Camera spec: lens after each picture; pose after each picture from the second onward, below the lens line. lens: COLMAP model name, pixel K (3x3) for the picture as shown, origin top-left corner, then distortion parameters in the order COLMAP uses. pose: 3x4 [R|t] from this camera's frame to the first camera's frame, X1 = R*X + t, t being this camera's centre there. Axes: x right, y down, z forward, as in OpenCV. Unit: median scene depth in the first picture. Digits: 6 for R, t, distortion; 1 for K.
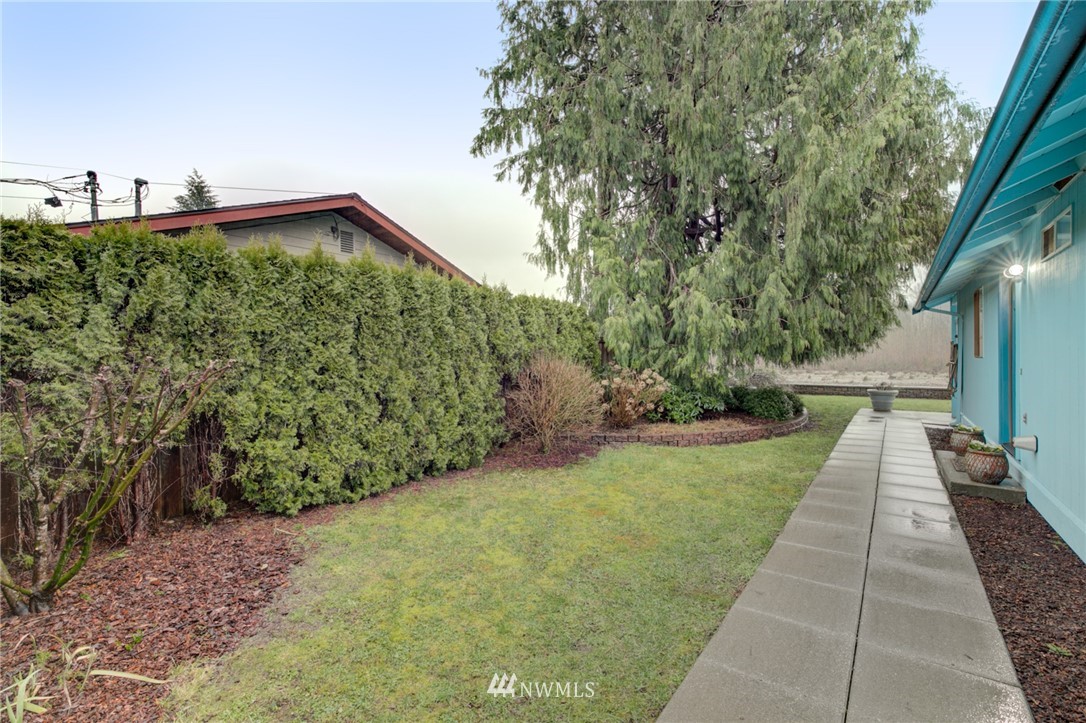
lens RADIAL K [[484.4, 0, 541.8], [0, 484.4, 353.7], [0, 0, 1]] dist [-0.011834, 0.000640]
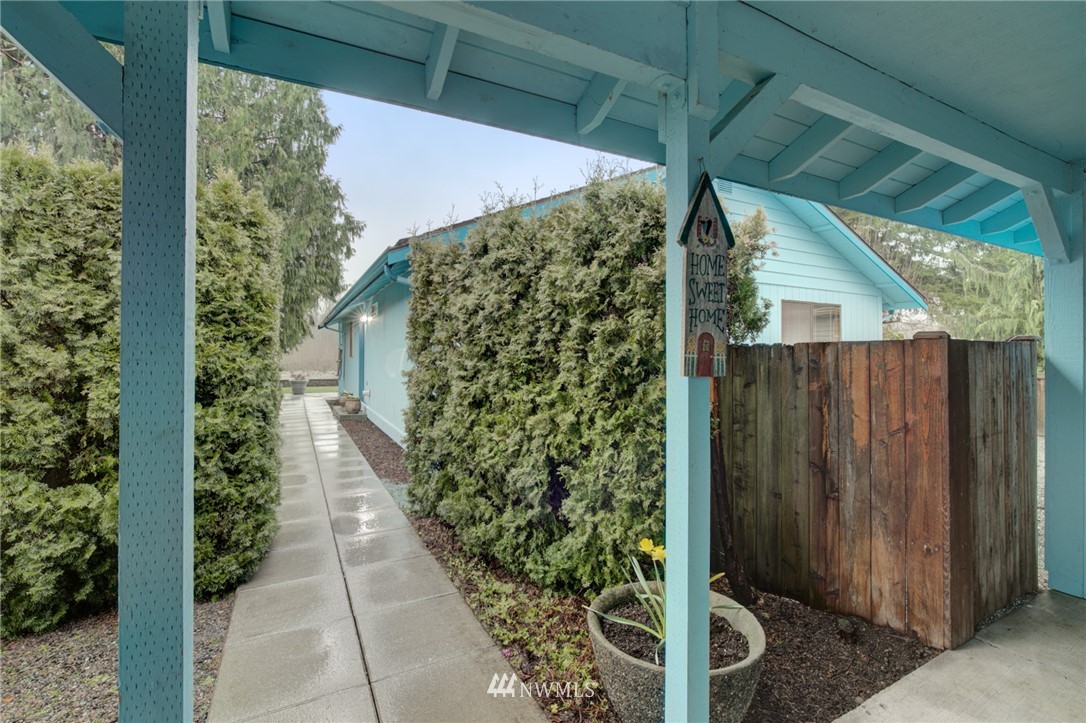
lens RADIAL K [[484.4, 0, 541.8], [0, 484.4, 353.7], [0, 0, 1]] dist [-0.011834, 0.000640]
pose [[0.445292, 0.010893, 0.895319, -0.337359], [-0.008587, 0.999932, -0.007895, 0.002174], [-0.895344, -0.004172, 0.445356, -0.380122]]
